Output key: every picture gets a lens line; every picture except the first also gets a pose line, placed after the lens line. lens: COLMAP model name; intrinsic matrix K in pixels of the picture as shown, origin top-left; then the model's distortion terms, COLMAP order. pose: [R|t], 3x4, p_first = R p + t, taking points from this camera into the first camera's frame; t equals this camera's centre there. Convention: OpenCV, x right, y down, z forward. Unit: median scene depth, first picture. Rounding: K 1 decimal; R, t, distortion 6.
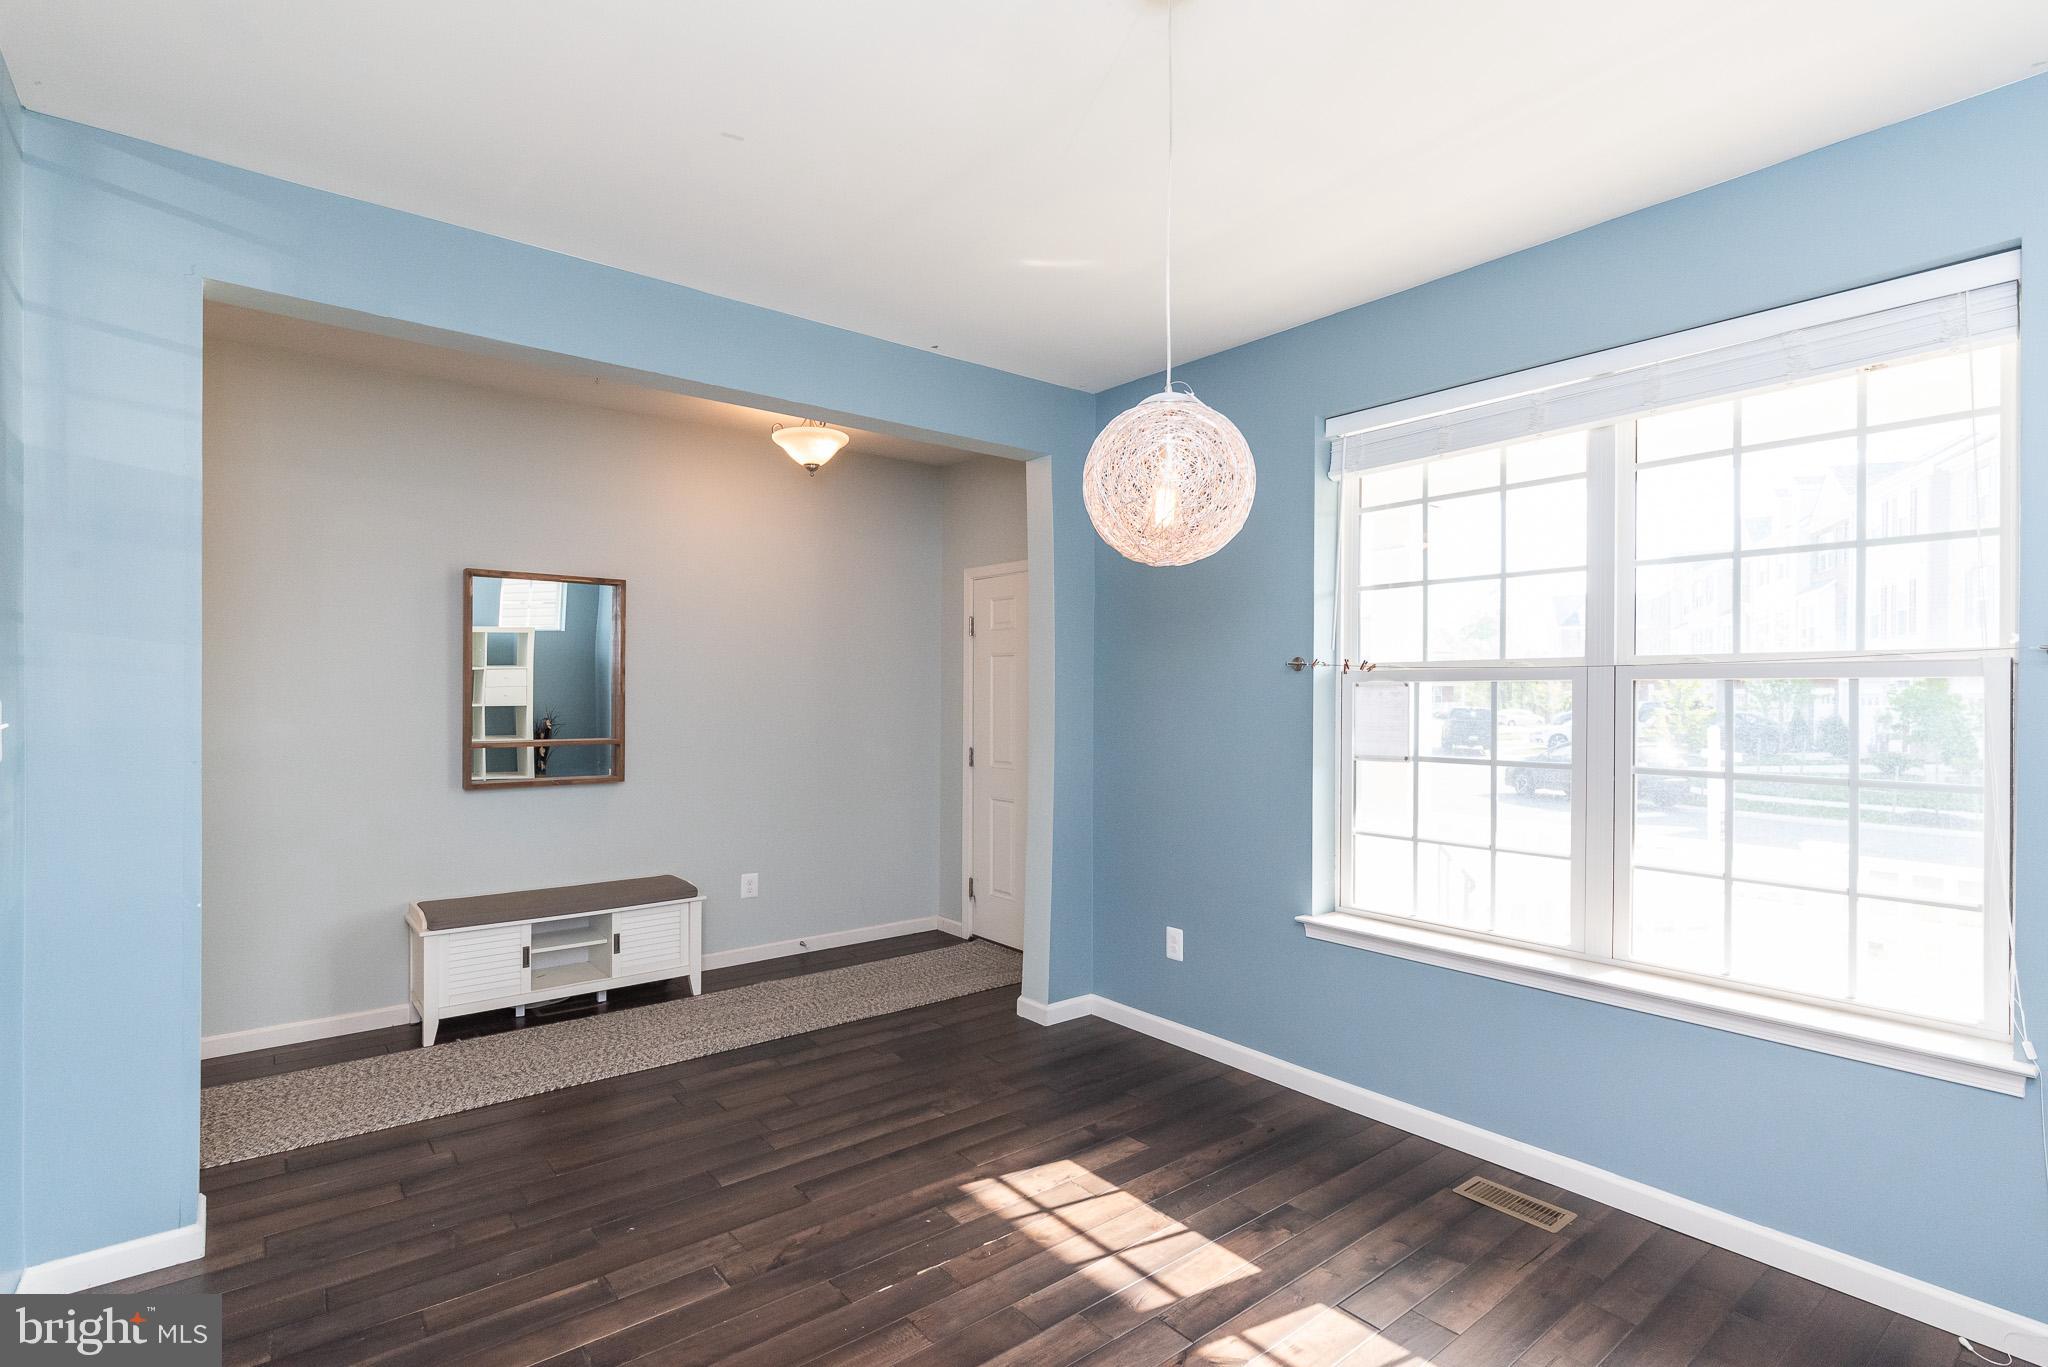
lens RADIAL K [[983.5, 0, 1026.6], [0, 983.5, 692.9], [0, 0, 1]] dist [-0.000649, 0.000060]
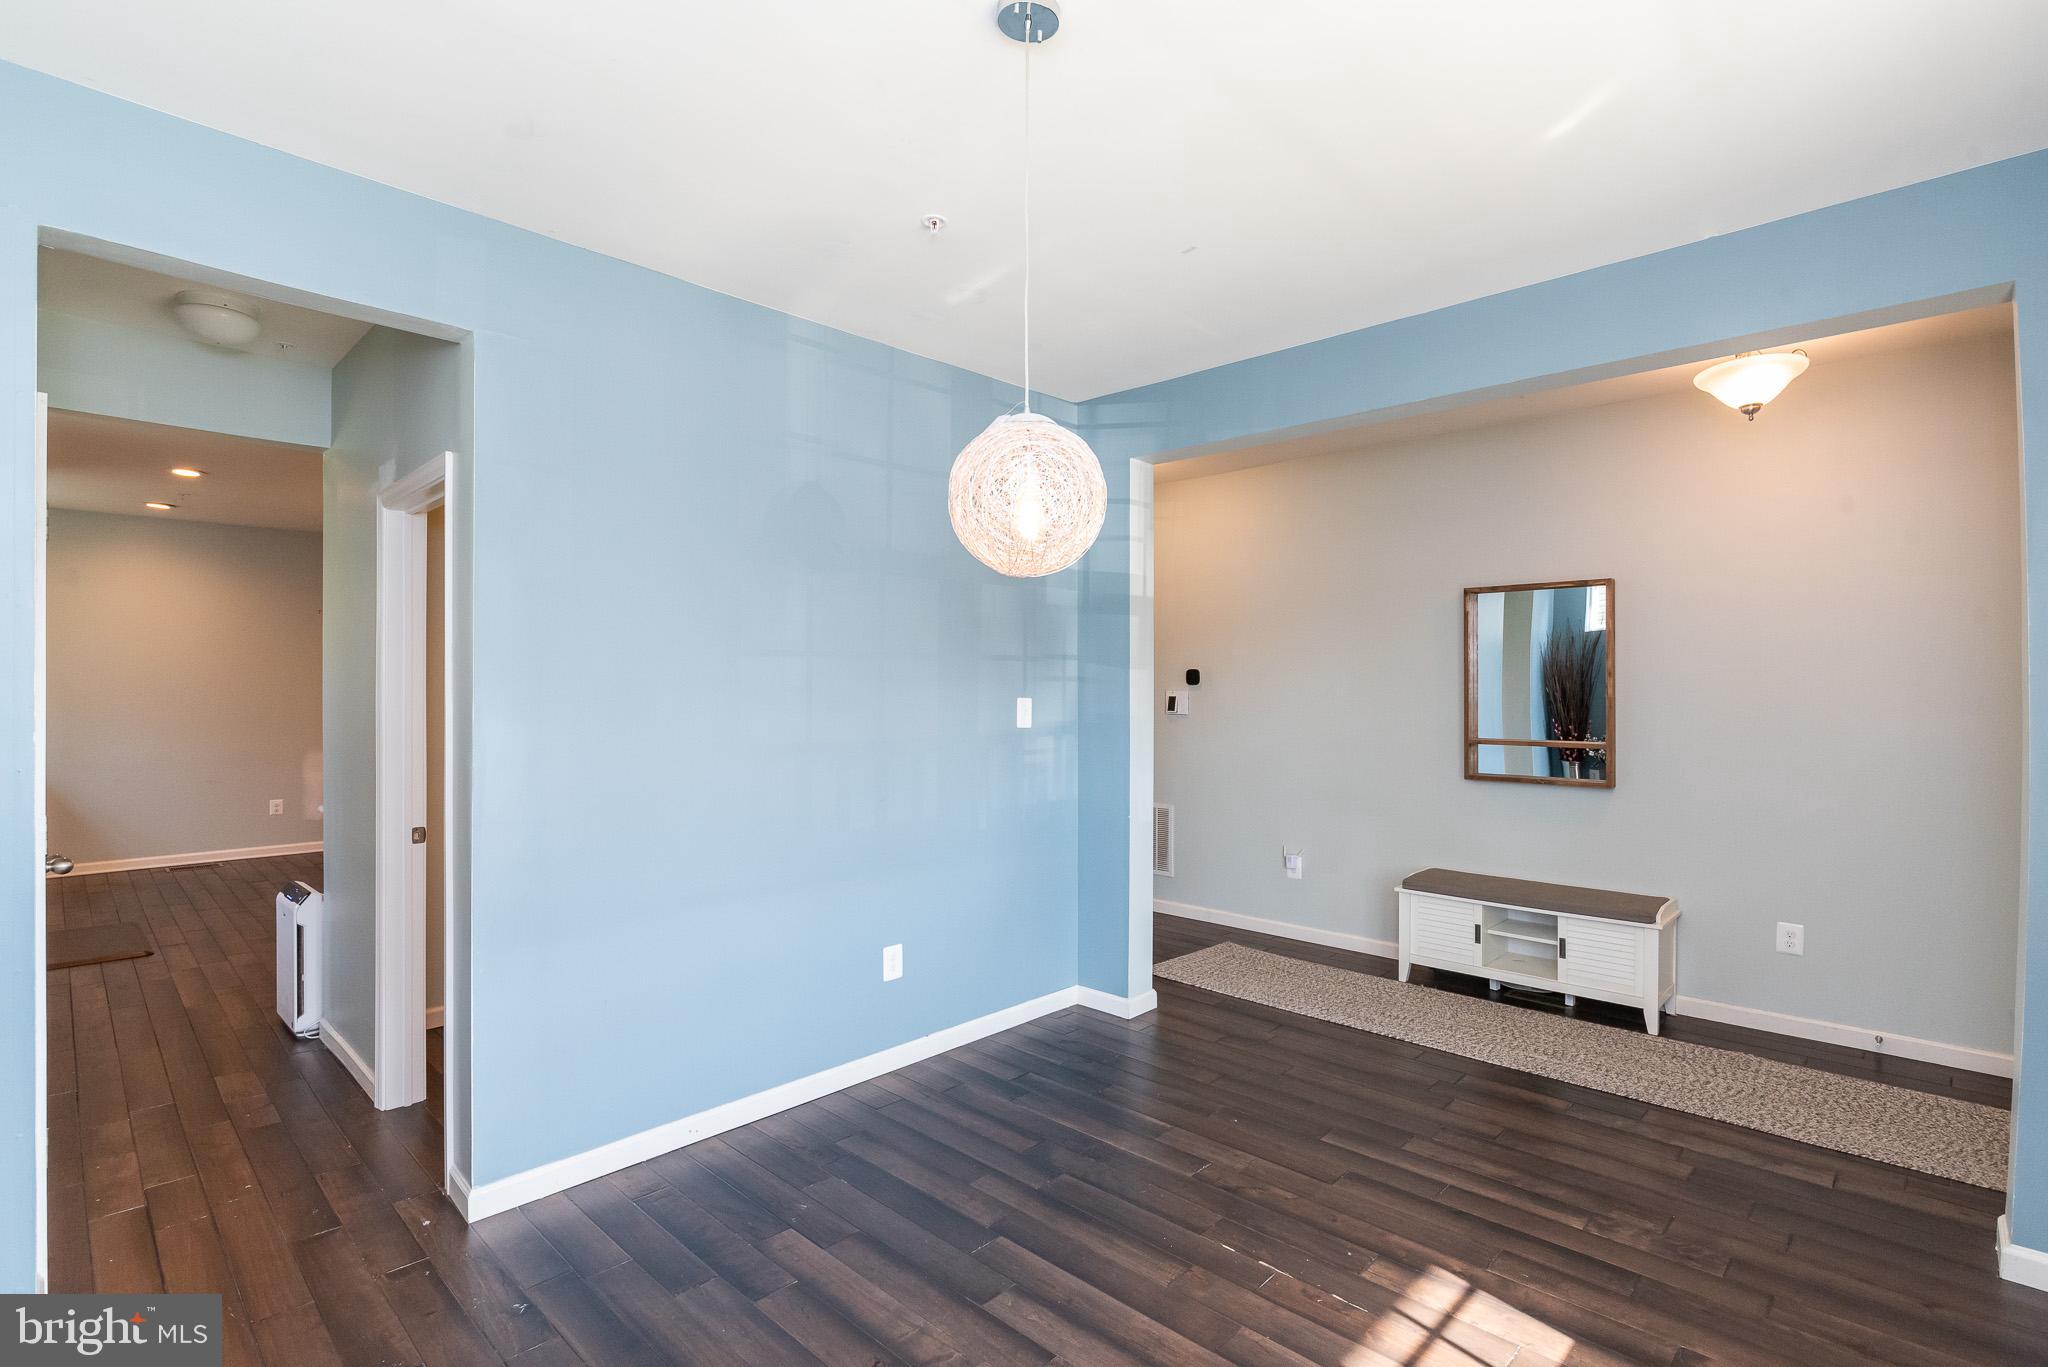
lens RADIAL K [[945.2, 0, 1044.2], [0, 945.2, 692.2], [0, 0, 1]] dist [-0.001669, 0.000157]
pose [[0.148730, -0.001568, -0.988877, 0.582409], [0.000155, 0.999999, -0.001563, -0.003324], [0.988878, 0.000079, 0.148730, 0.438974]]
